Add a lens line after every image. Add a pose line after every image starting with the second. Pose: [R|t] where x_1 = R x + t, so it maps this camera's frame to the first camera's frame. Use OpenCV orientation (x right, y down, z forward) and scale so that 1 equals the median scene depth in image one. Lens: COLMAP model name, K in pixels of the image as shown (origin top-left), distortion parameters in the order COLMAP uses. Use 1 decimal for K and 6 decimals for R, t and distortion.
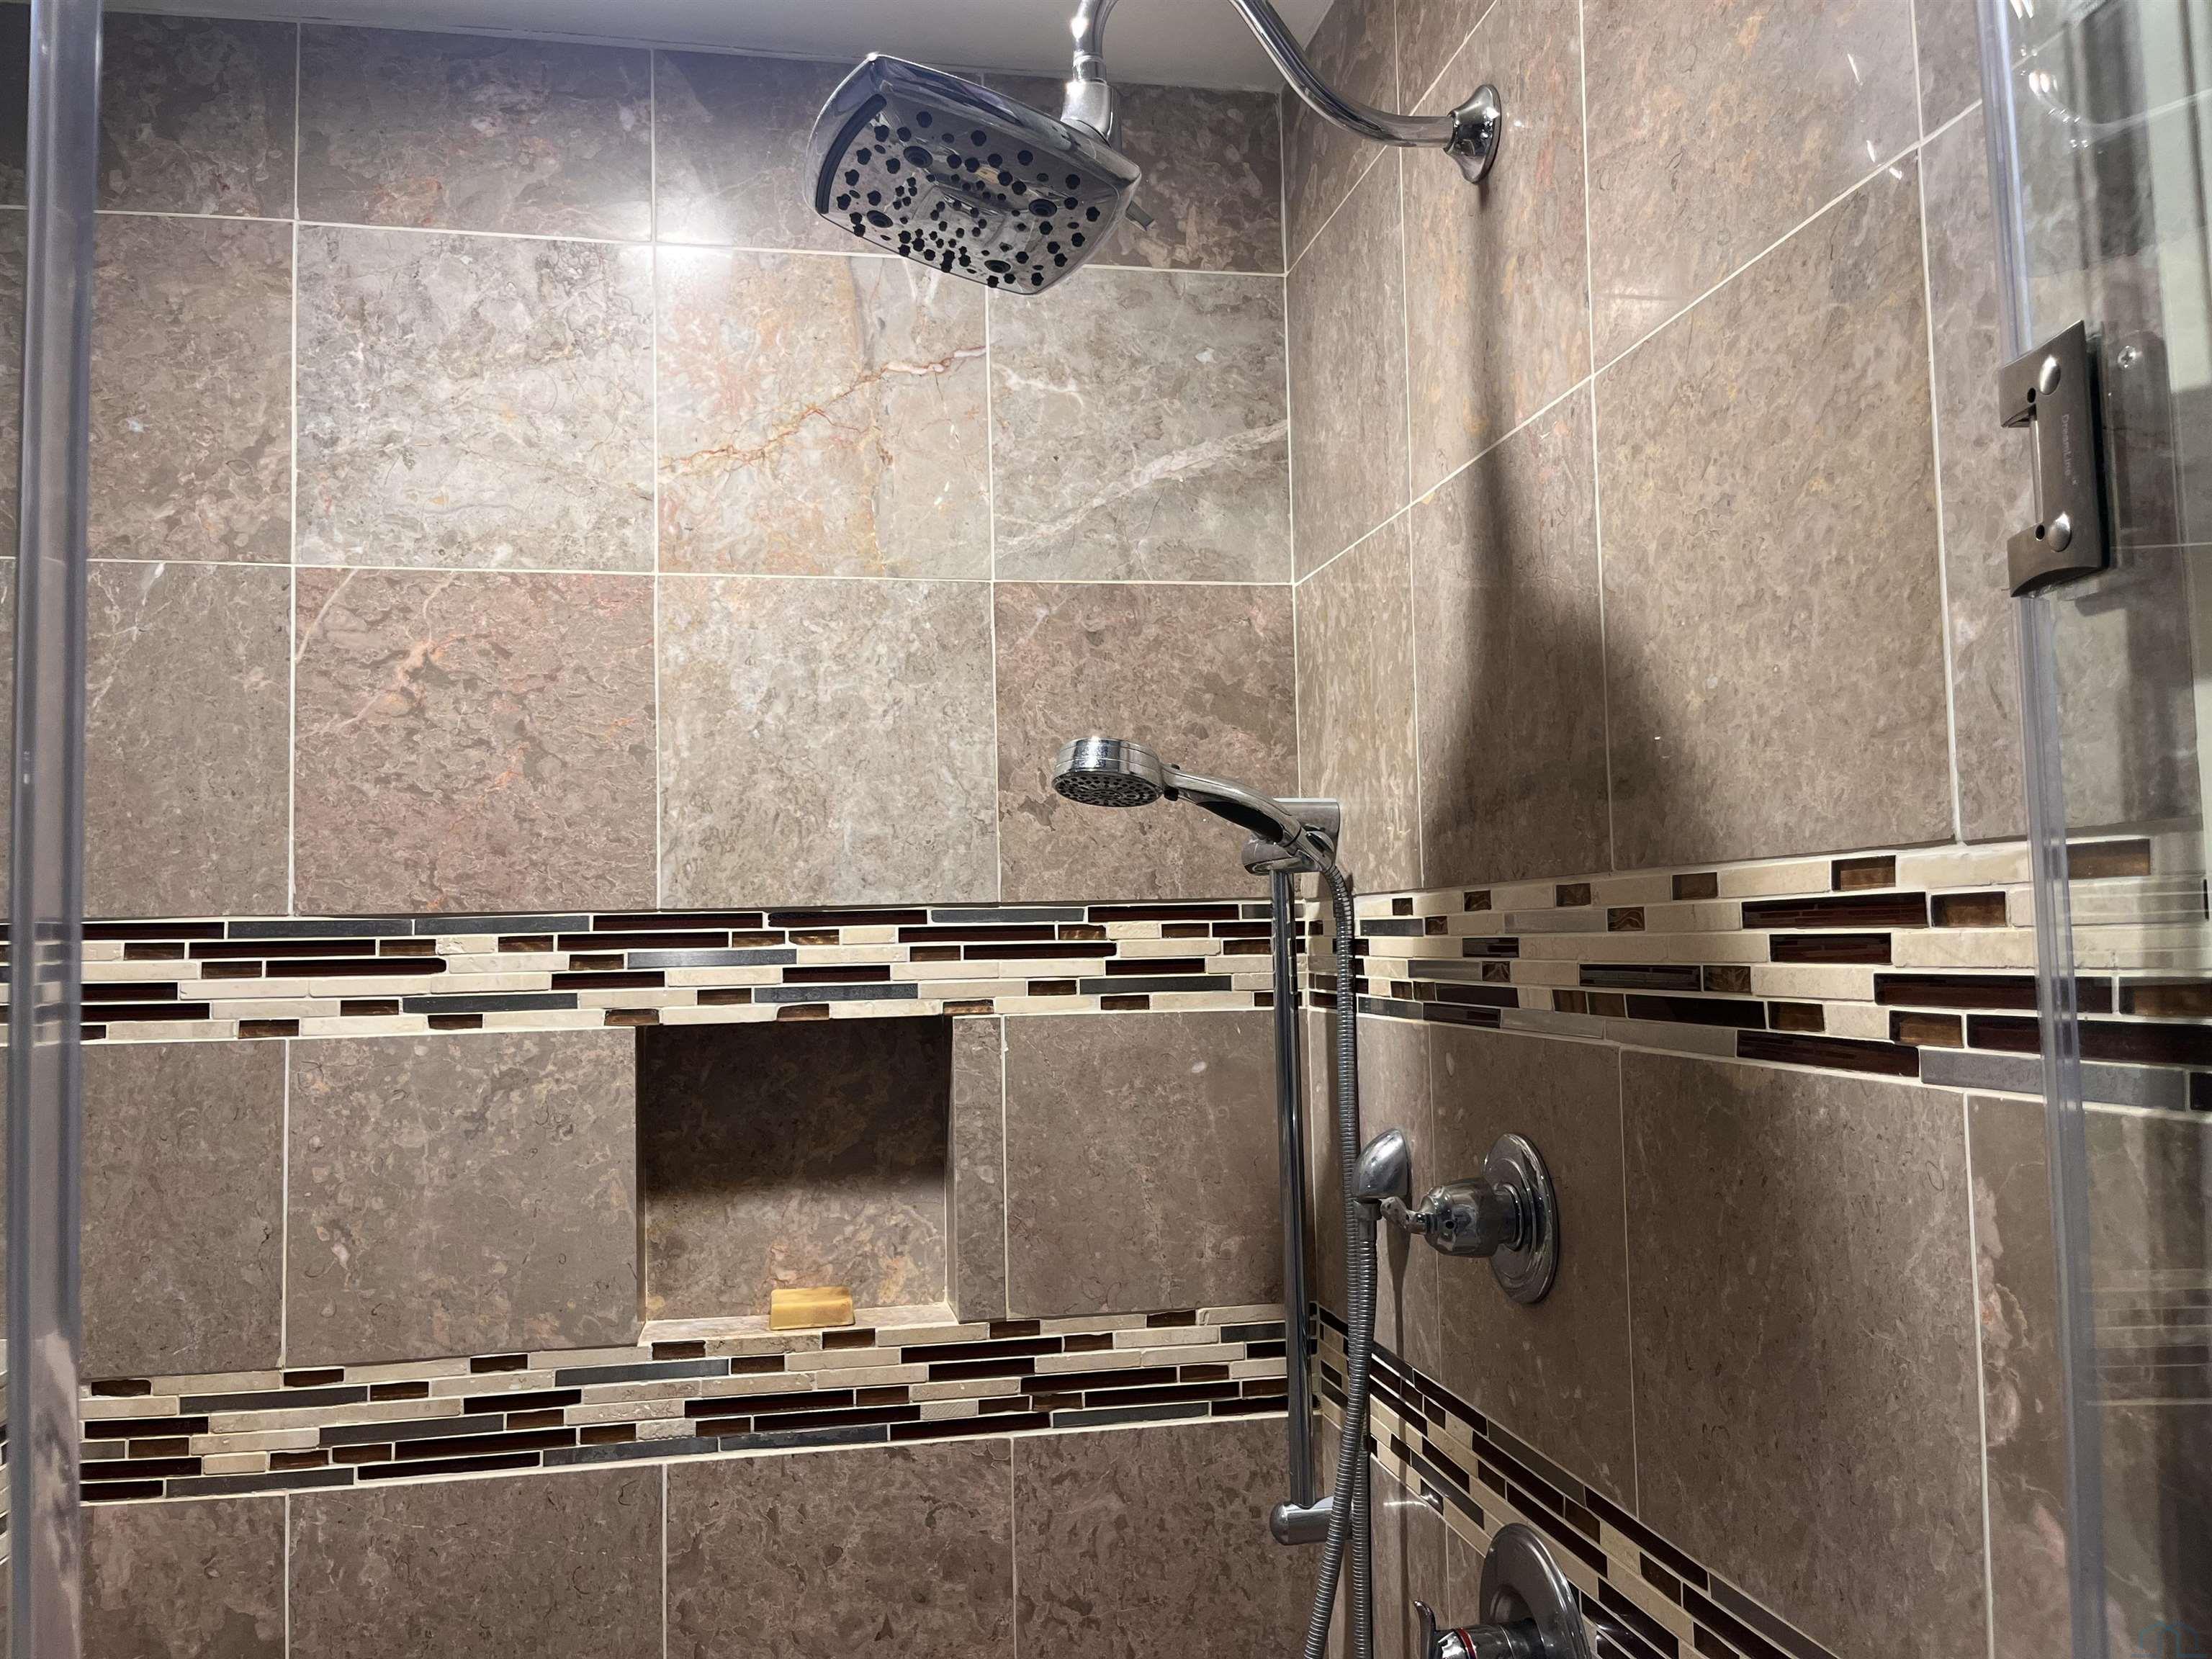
lens RADIAL K [[1696.1, 0, 1117.3], [0, 1696.1, 822.2], [0, 0, 1]] dist [0.054663, -0.085196]
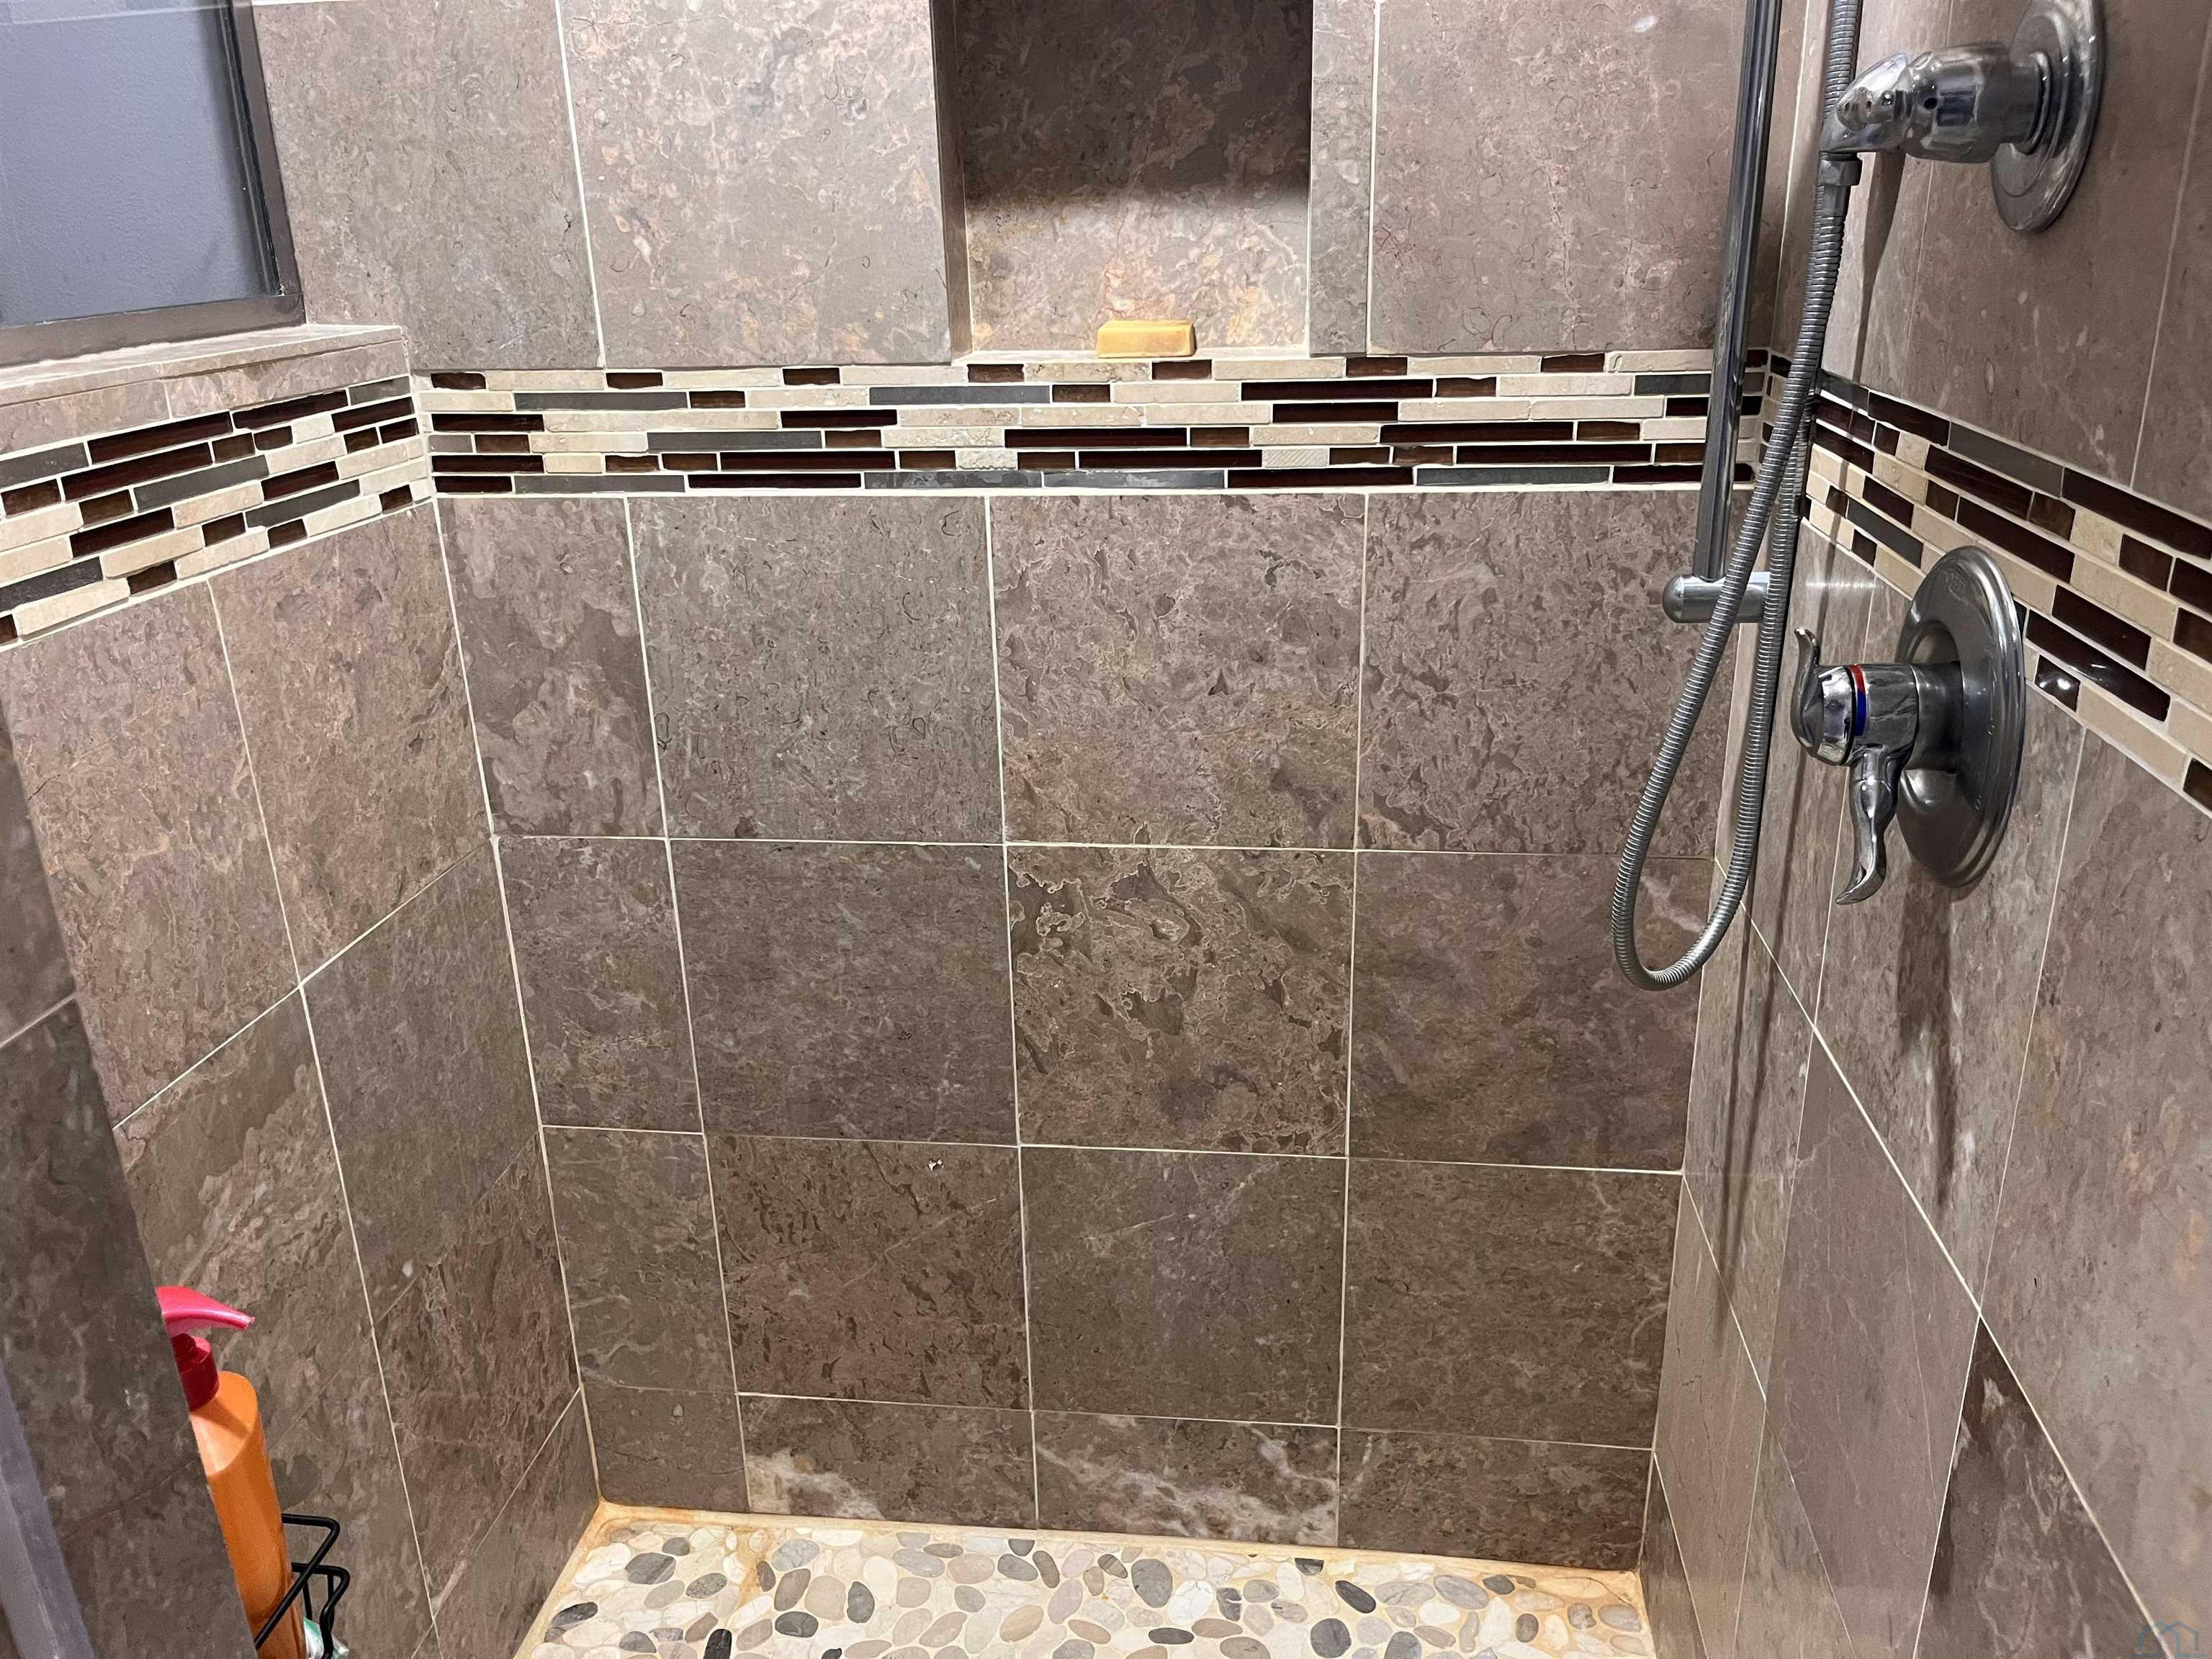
lens RADIAL K [[1696.1, 0, 1107.9], [0, 1696.1, 824.7], [0, 0, 1]] dist [0.054663, -0.085196]
pose [[0.950369, 0.104395, -0.293089, 0.086892], [0.027308, 0.910401, 0.412825, 0.158816], [0.309926, -0.400340, 0.862366, 0.152268]]
